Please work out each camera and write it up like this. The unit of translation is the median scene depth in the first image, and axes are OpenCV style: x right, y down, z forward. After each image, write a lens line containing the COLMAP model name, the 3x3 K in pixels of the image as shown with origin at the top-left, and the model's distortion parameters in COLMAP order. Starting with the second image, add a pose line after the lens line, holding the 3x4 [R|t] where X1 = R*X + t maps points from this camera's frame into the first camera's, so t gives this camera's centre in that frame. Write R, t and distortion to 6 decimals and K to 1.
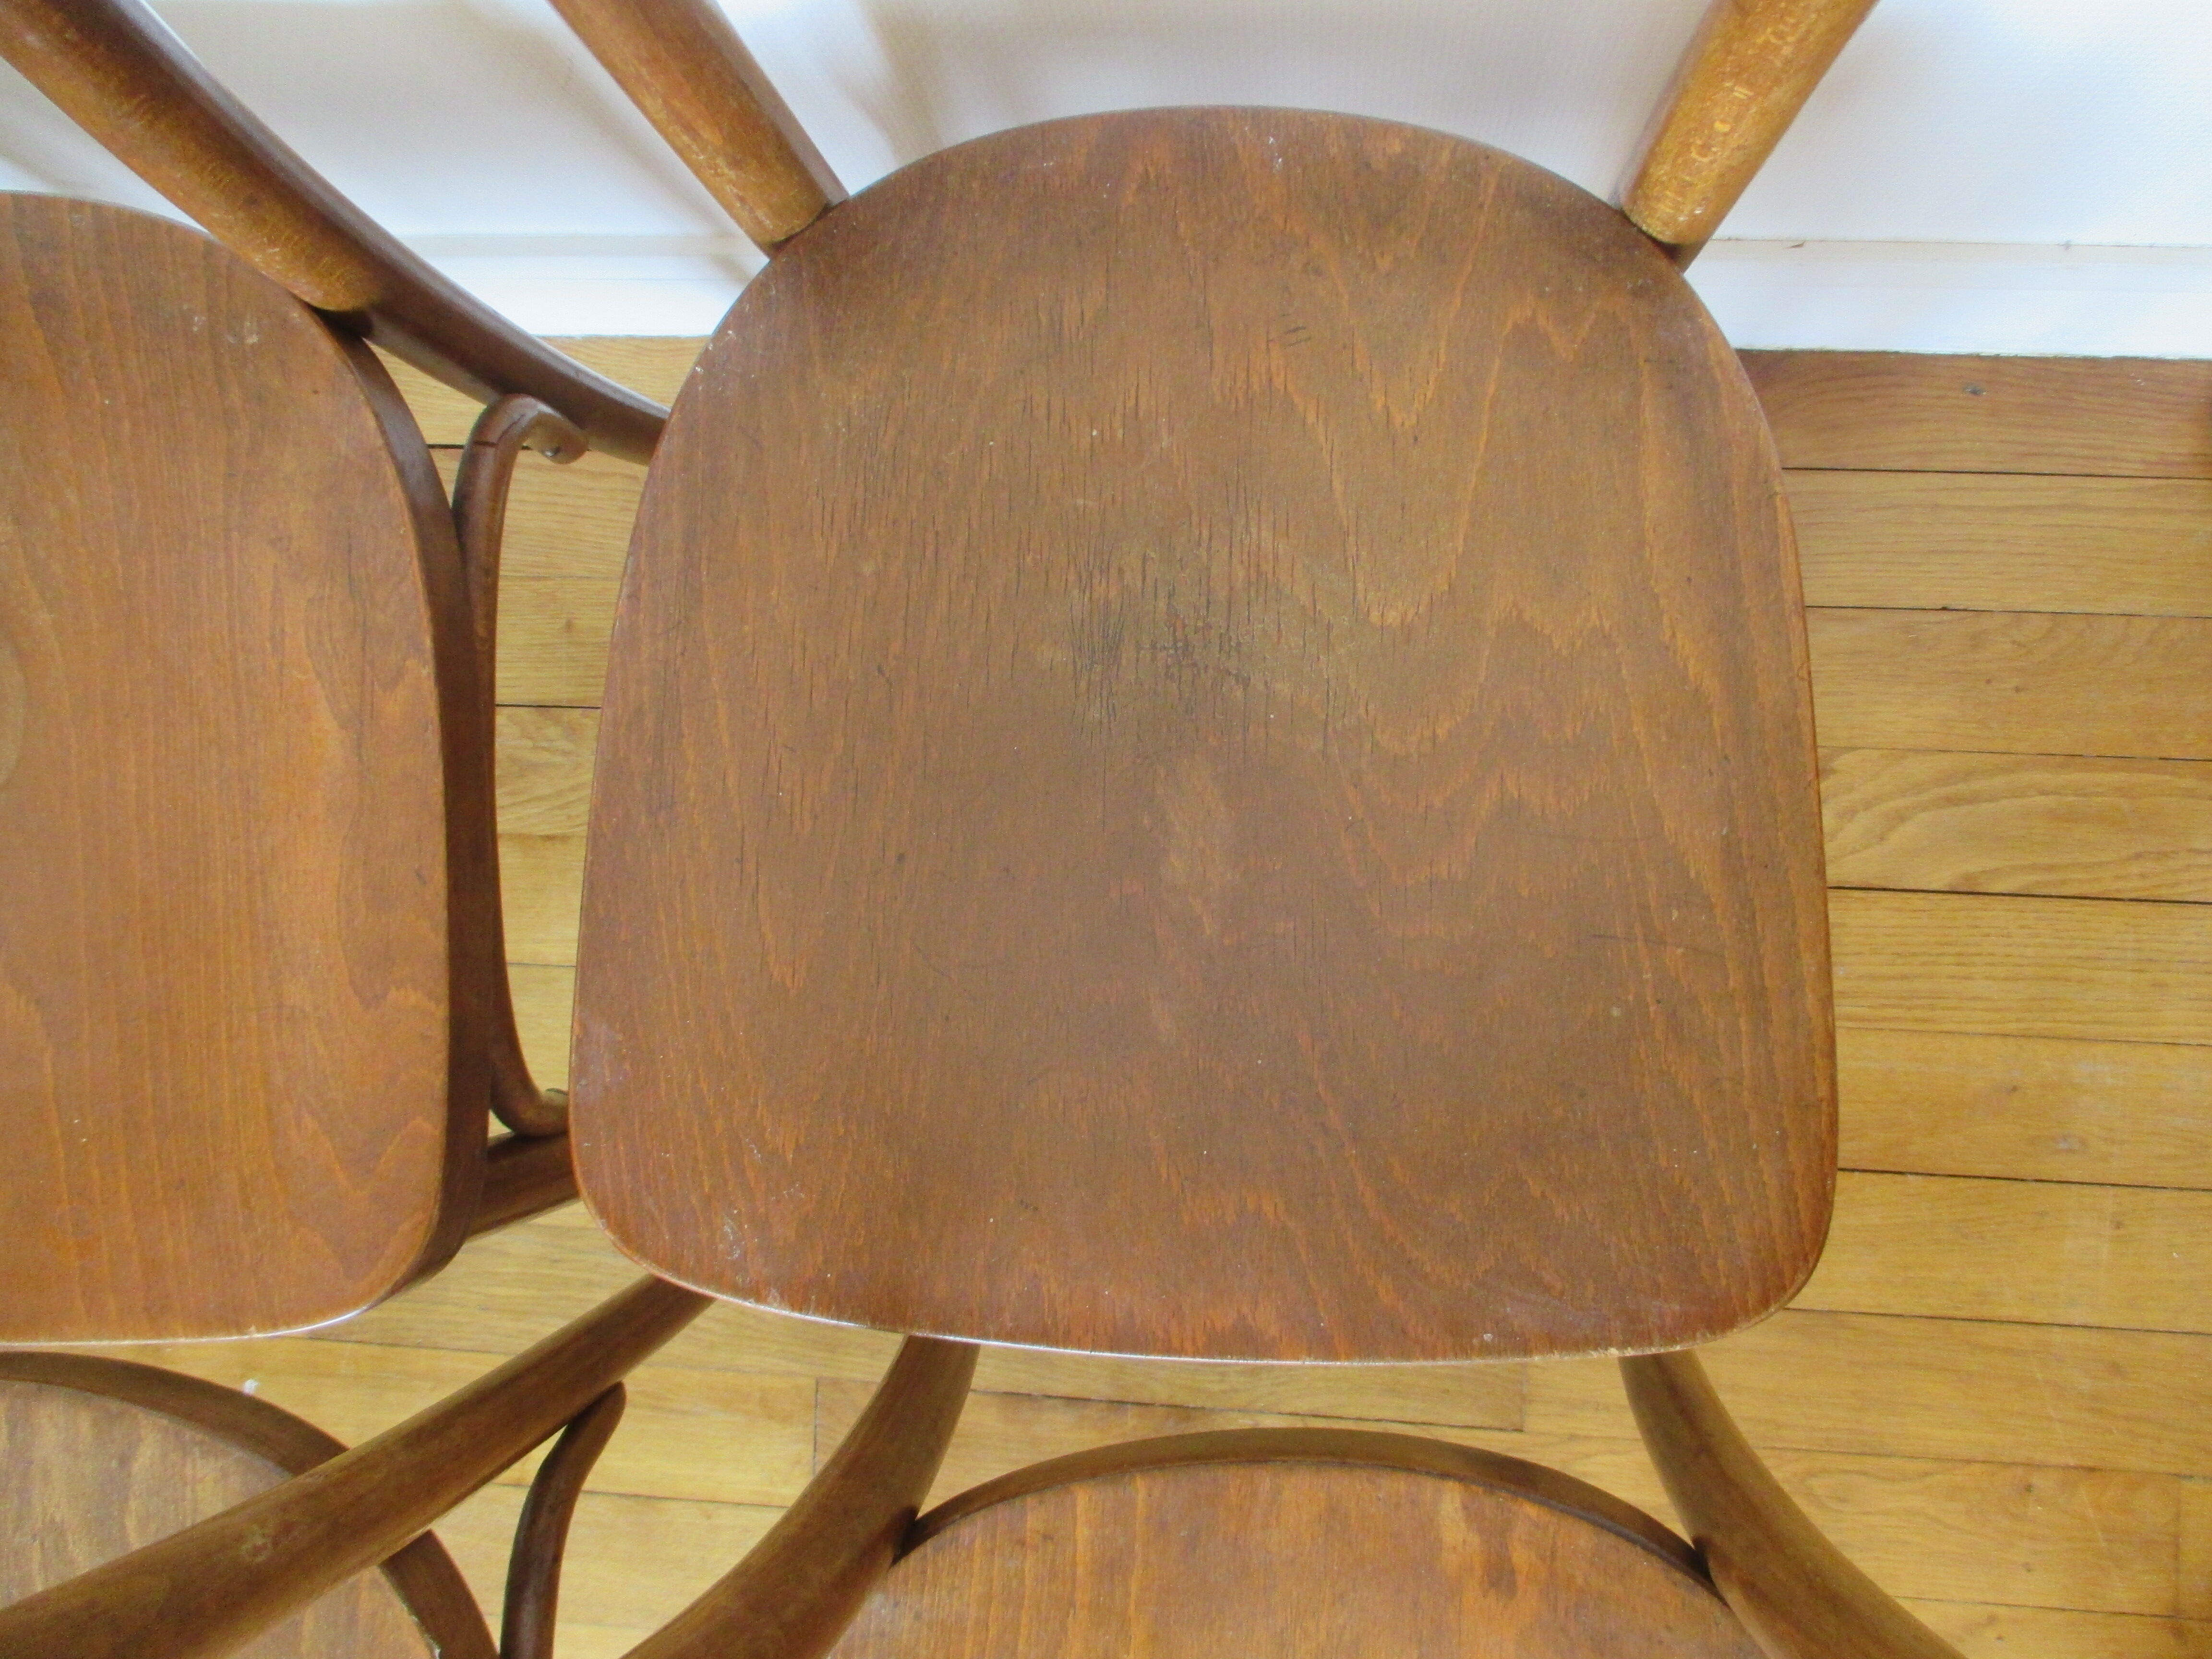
lens RADIAL K [[1819.1, 0, 1121.3], [0, 1819.1, 816.0], [0, 0, 1]] dist [-0.040593, 0.012404]
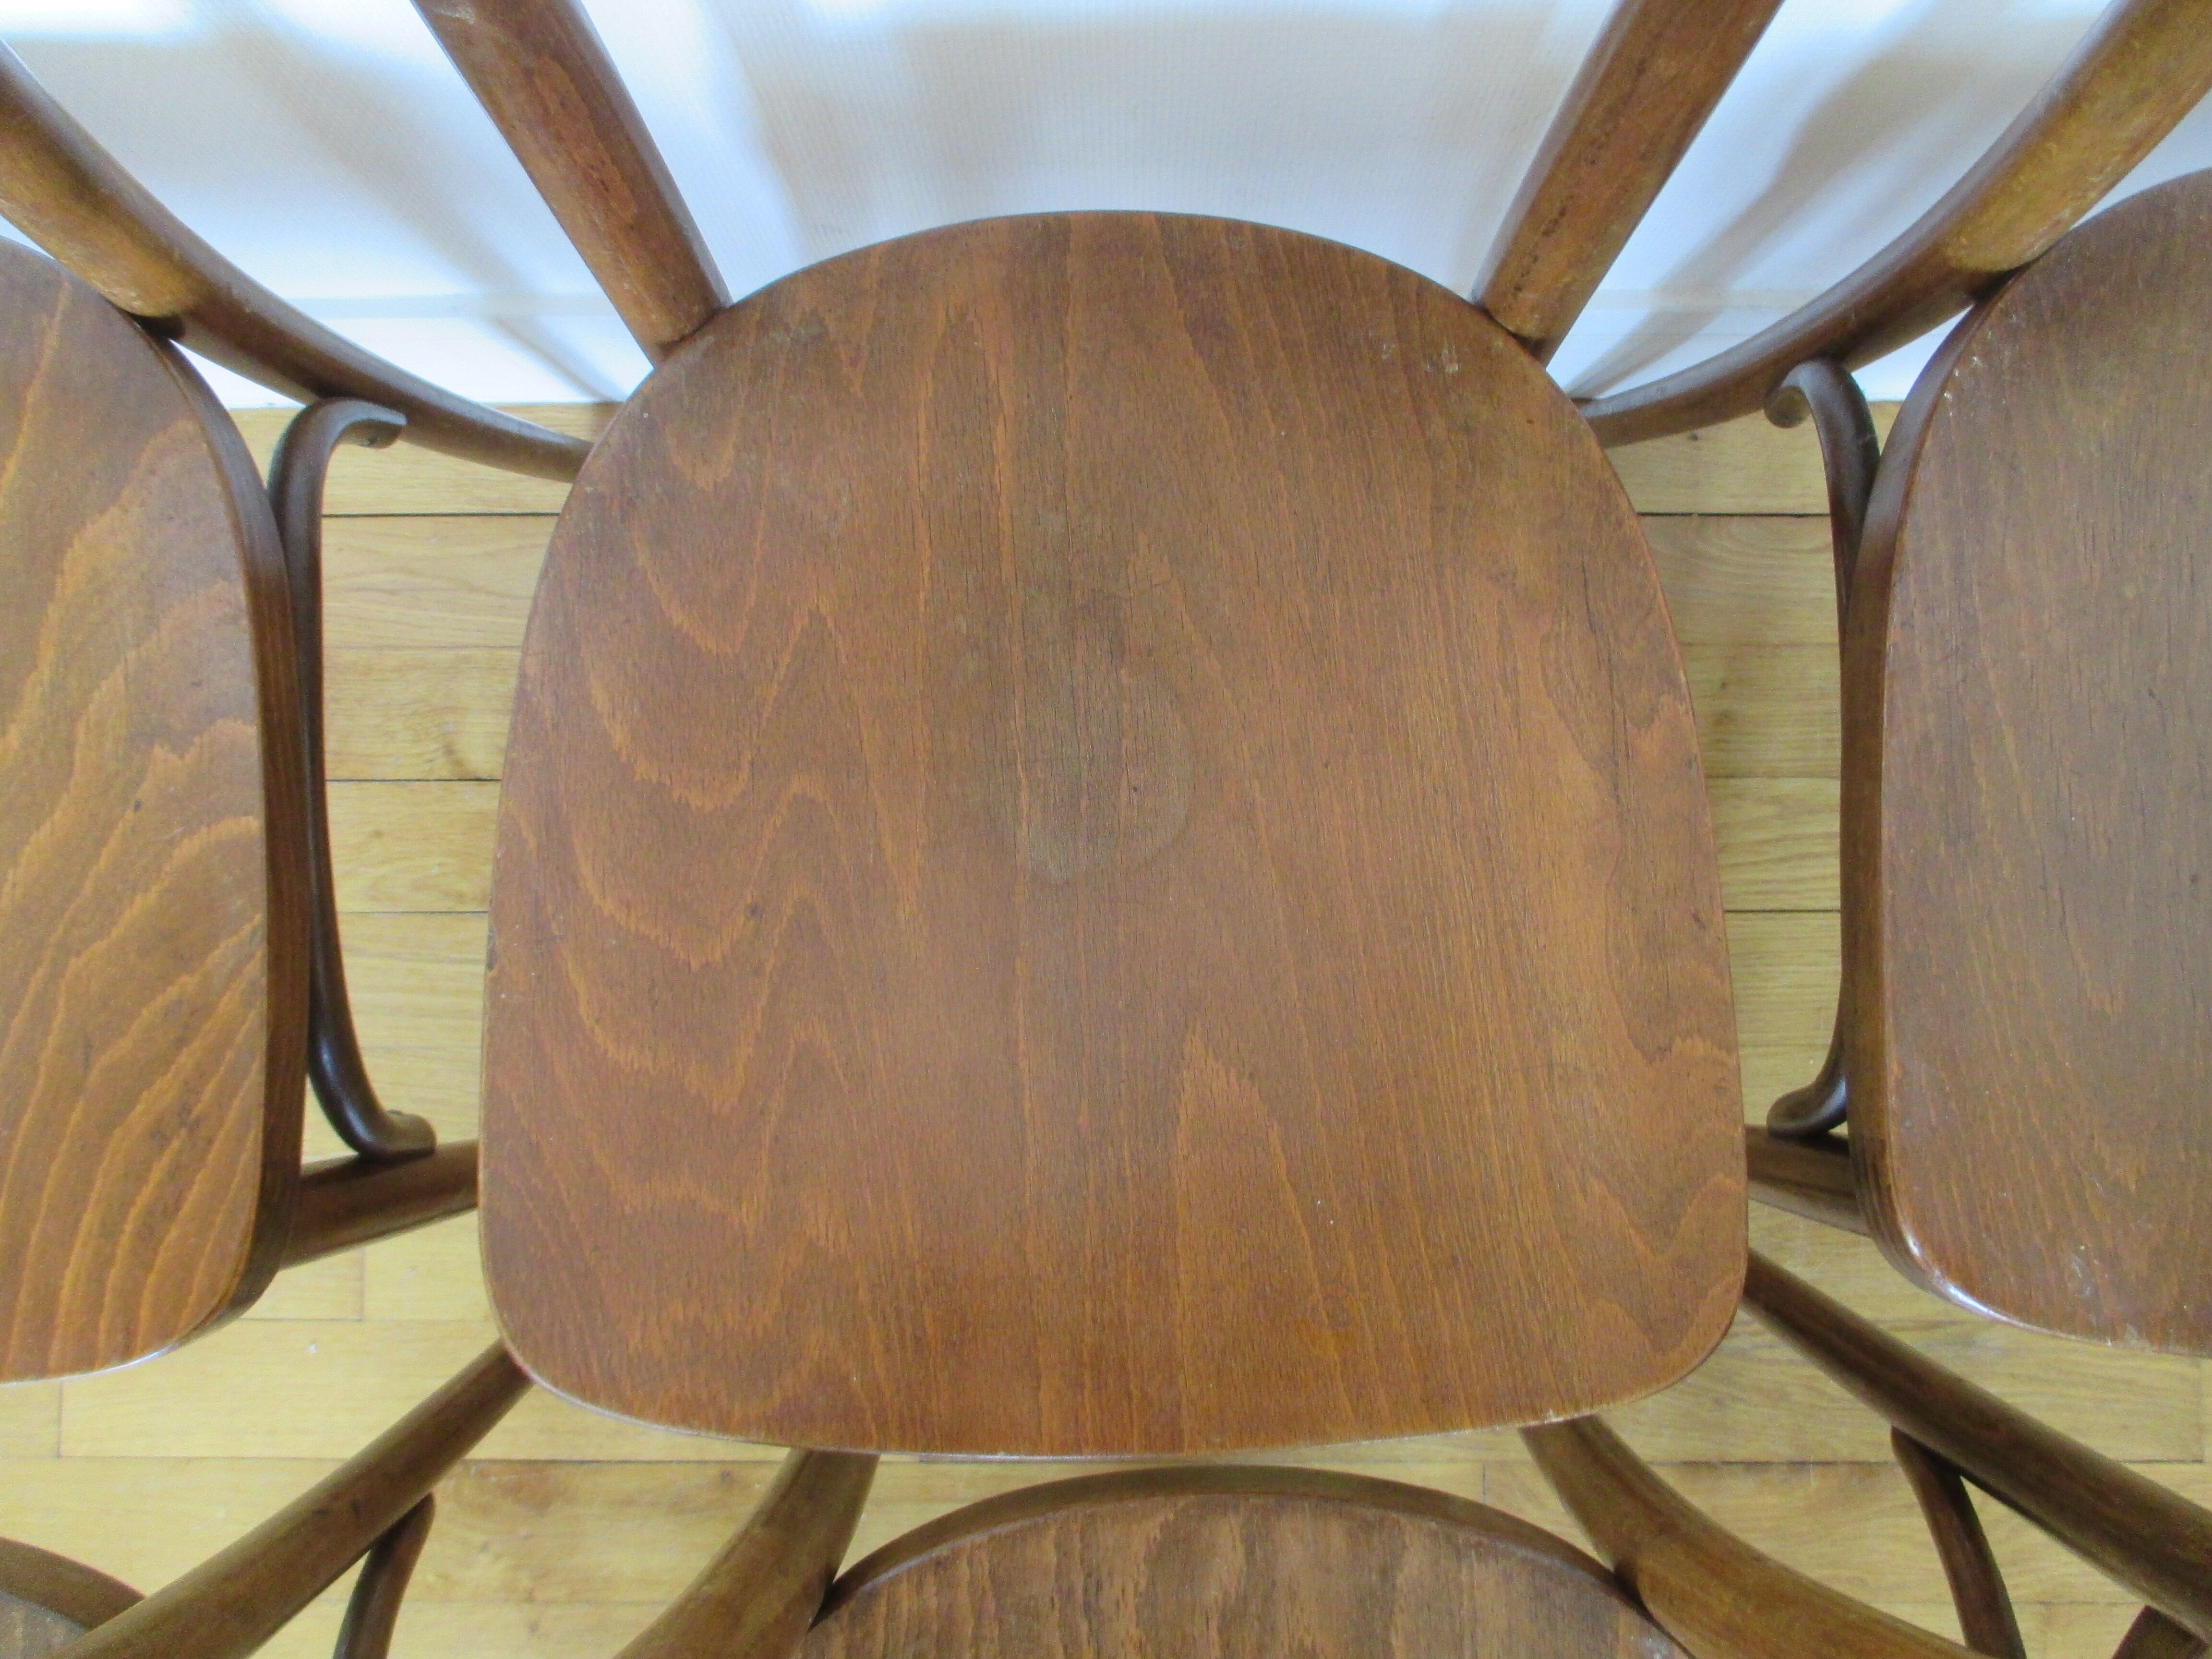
lens RADIAL K [[1819.1, 0, 1103.9], [0, 1819.1, 820.0], [0, 0, 1]] dist [-0.040593, 0.012404]
pose [[0.995106, -0.033303, 0.093032, -0.780456], [0.038160, 0.997973, -0.050931, 0.017333], [-0.091147, 0.054231, 0.994360, 0.073546]]
